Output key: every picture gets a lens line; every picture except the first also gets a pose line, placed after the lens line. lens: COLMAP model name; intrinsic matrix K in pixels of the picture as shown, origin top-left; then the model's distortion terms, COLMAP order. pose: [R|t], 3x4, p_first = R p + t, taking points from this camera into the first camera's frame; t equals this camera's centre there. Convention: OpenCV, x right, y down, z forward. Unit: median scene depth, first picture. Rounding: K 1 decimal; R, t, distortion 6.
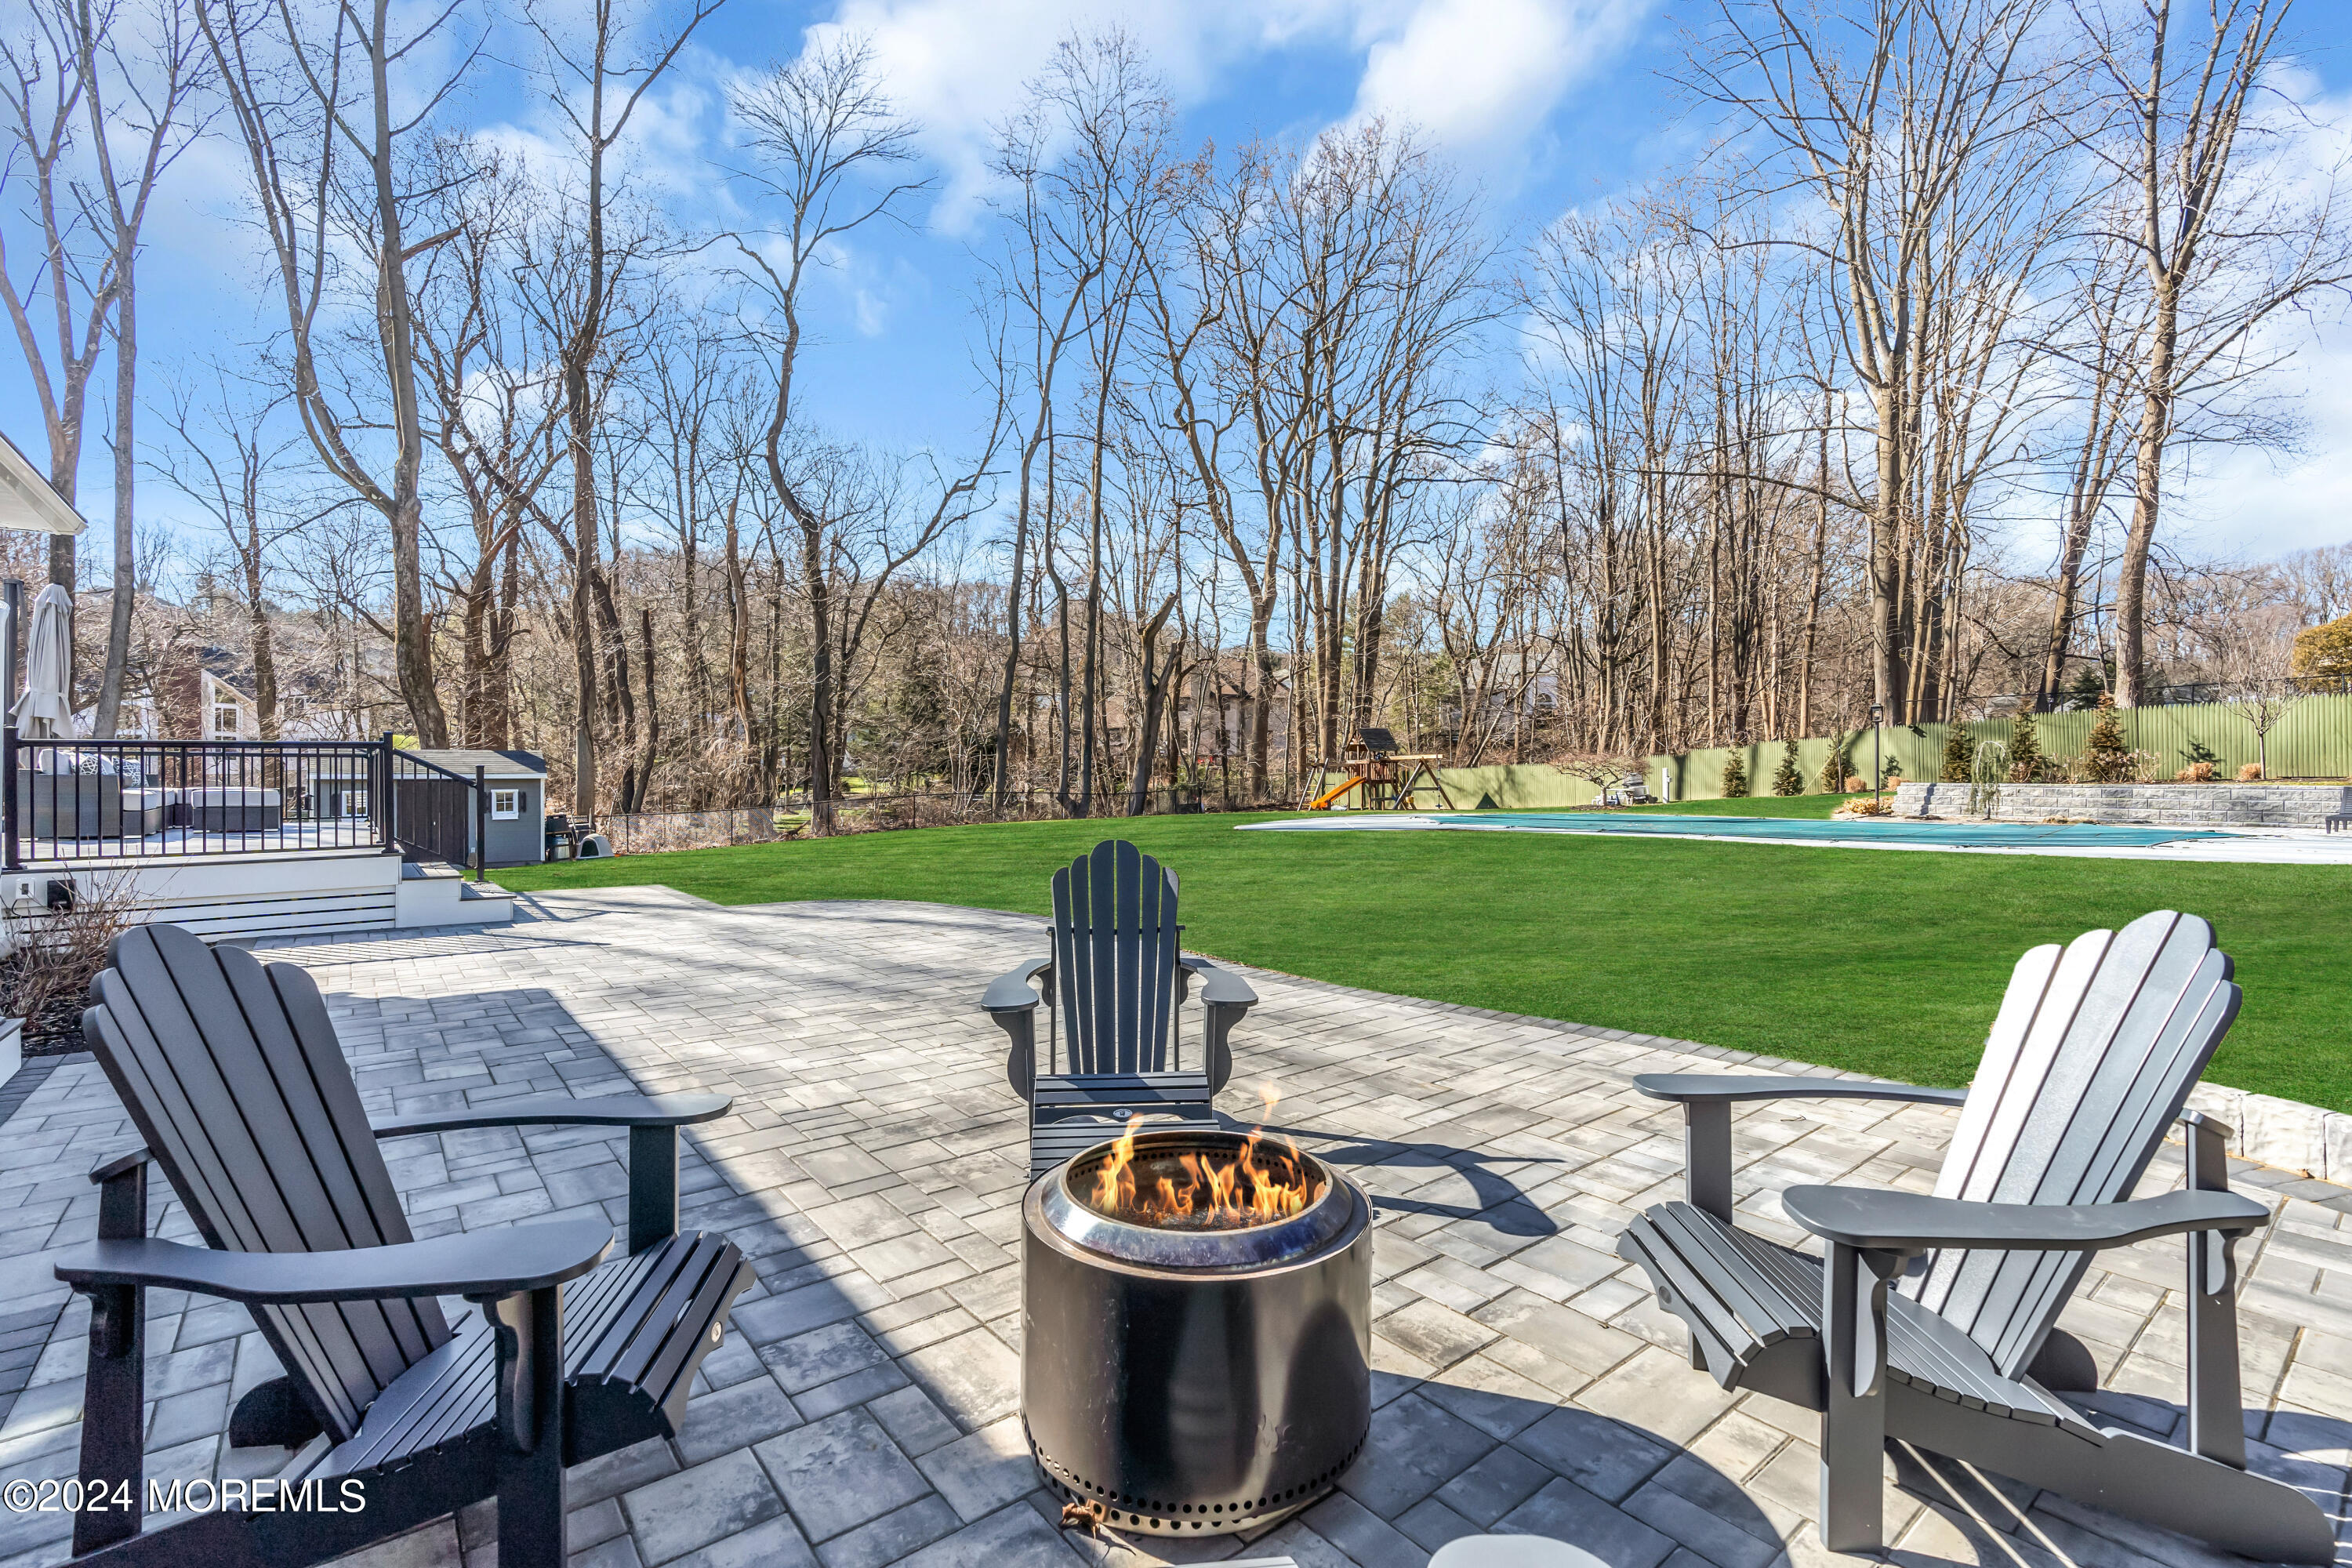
lens RADIAL K [[1059.4, 0, 1176.0], [0, 1059.4, 784.0], [0, 0, 1]] dist [-0.000048, 0.000036]
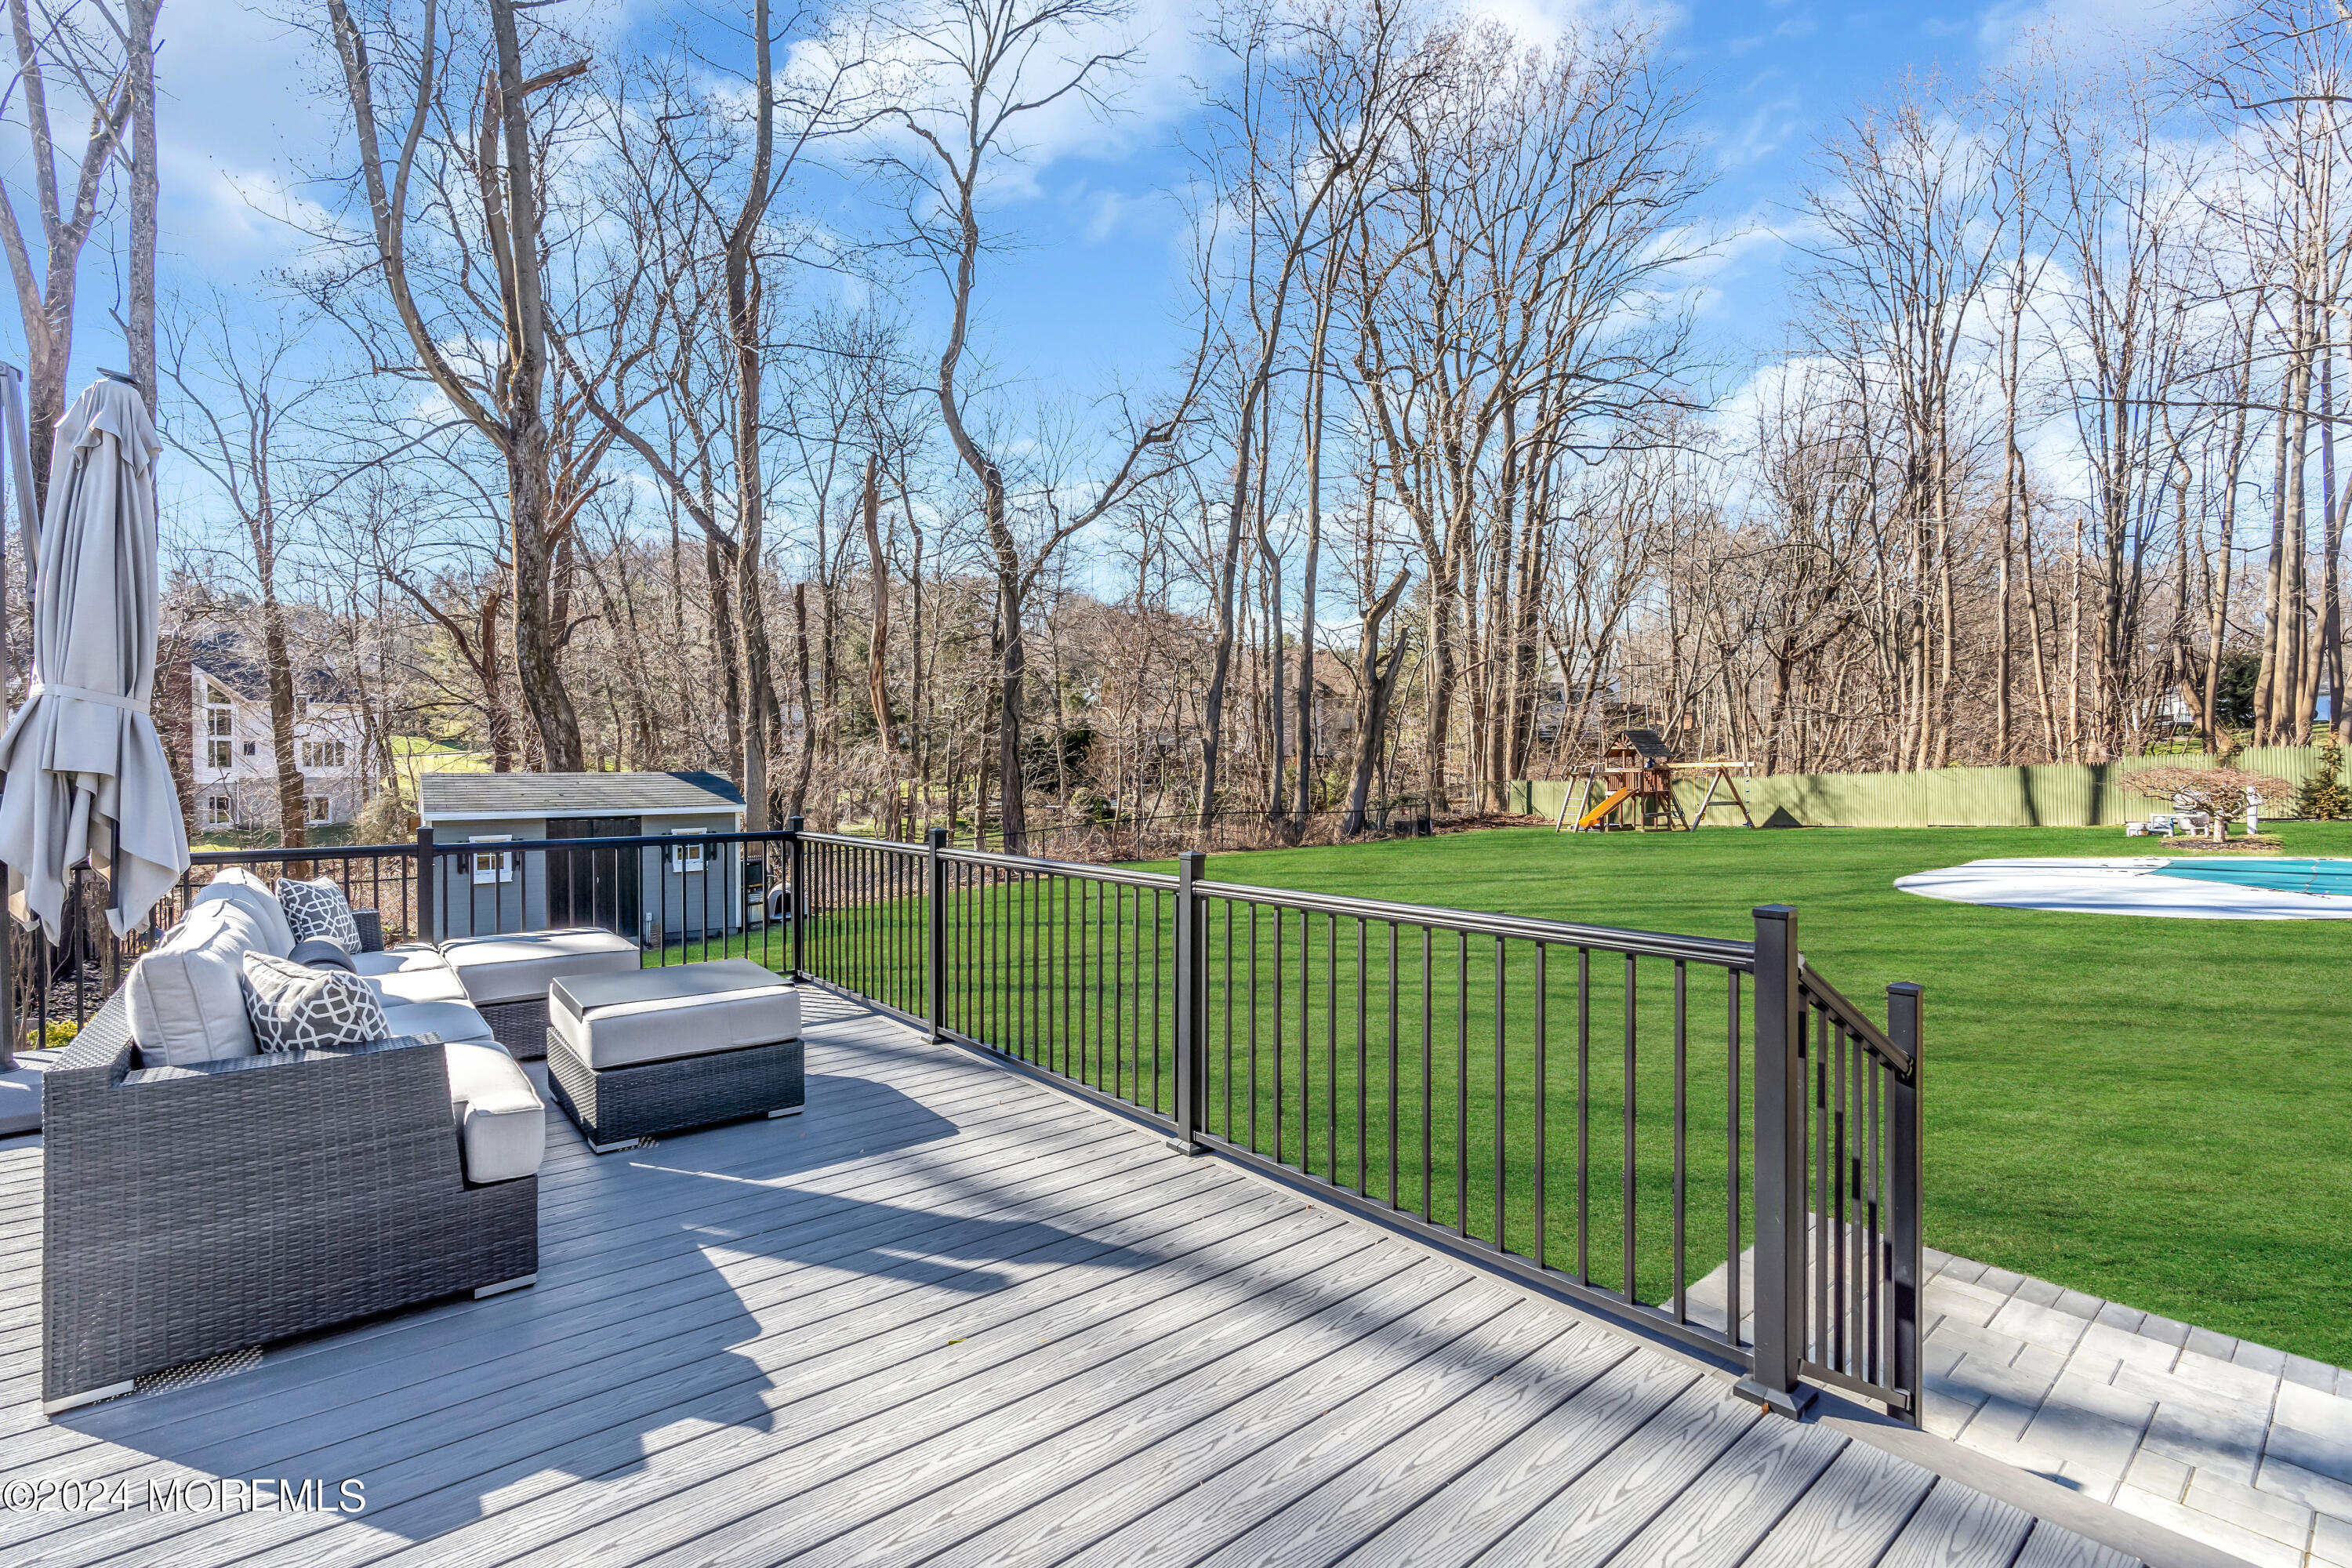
lens RADIAL K [[1057.1, 0, 1176.0], [0, 1057.1, 784.0], [0, 0, 1]] dist [-0.000886, -0.000608]
pose [[0.999817, -0.004983, 0.018490, -0.223586], [0.004898, 0.999977, 0.004611, -0.018119], [-0.018512, -0.004519, 0.999818, 0.202224]]
